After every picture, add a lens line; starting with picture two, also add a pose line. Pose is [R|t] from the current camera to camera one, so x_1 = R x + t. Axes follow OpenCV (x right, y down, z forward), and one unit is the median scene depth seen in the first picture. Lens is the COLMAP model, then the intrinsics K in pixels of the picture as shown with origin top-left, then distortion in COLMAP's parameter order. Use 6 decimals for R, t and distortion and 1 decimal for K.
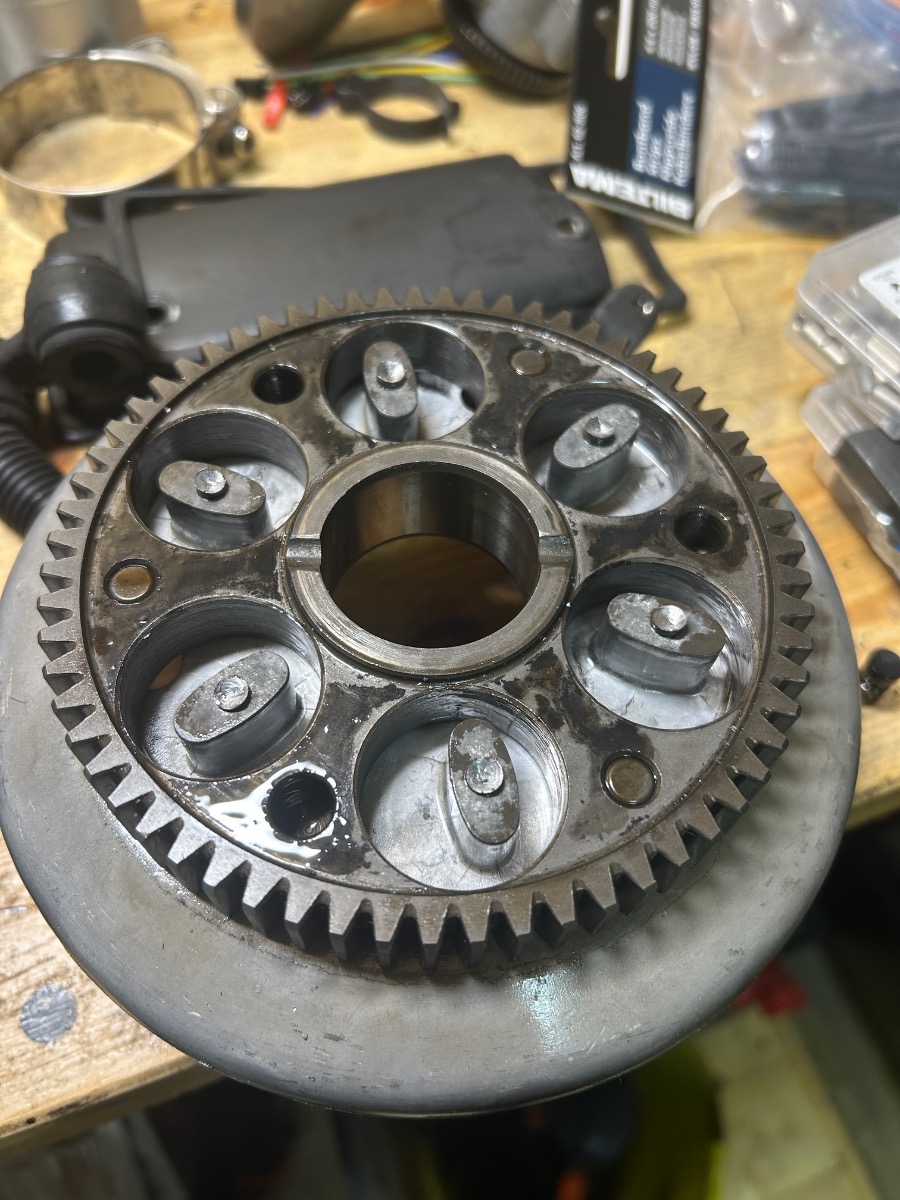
lens RADIAL K [[911.9, 0, 450.0], [0, 911.9, 600.0], [0, 0, 1]] dist [-0.014262, -0.003966]
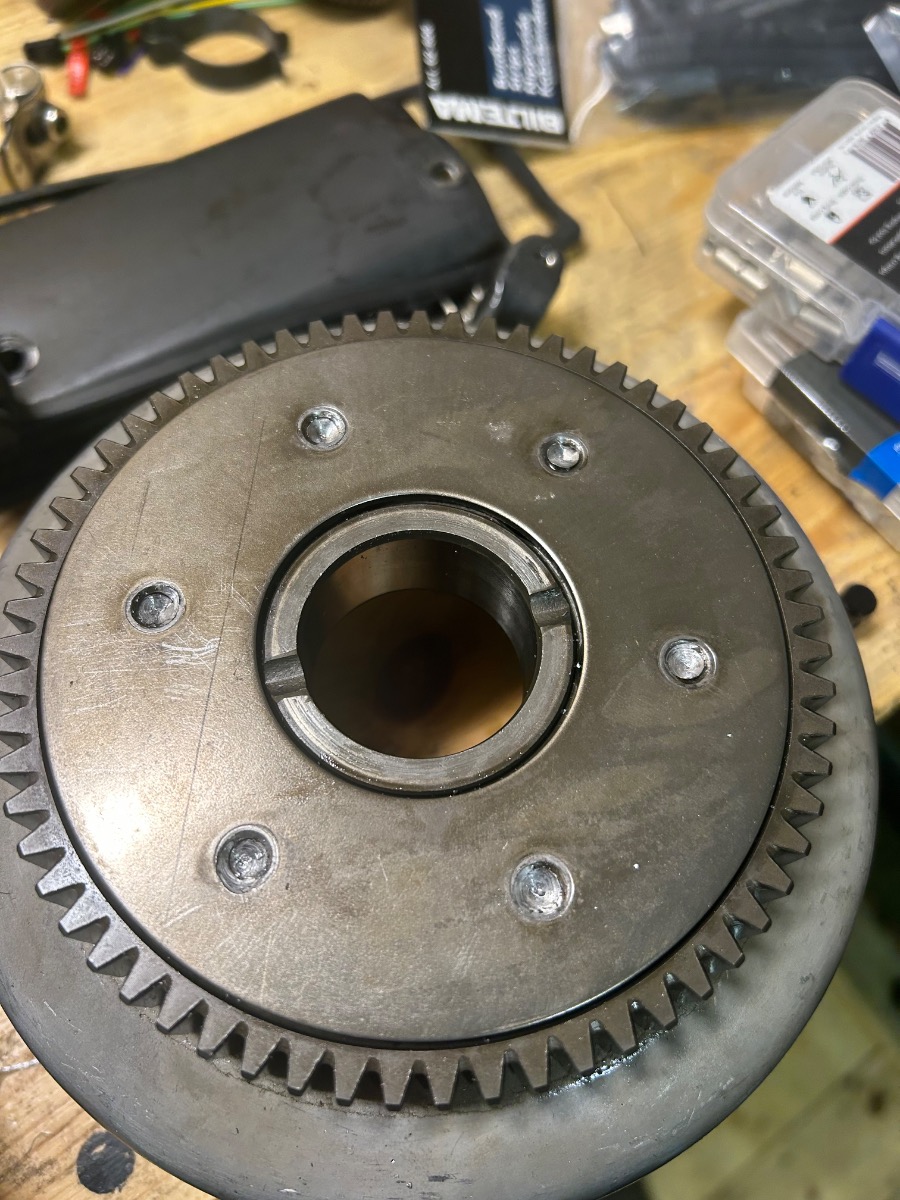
lens RADIAL K [[915.7, 0, 450.0], [0, 915.7, 600.0], [0, 0, 1]] dist [-0.010095, -0.004645]
pose [[0.974254, -0.205948, 0.091727, -0.033714], [0.193726, 0.972847, 0.126647, -0.101333], [-0.115319, -0.105616, 0.987698, 0.046270]]
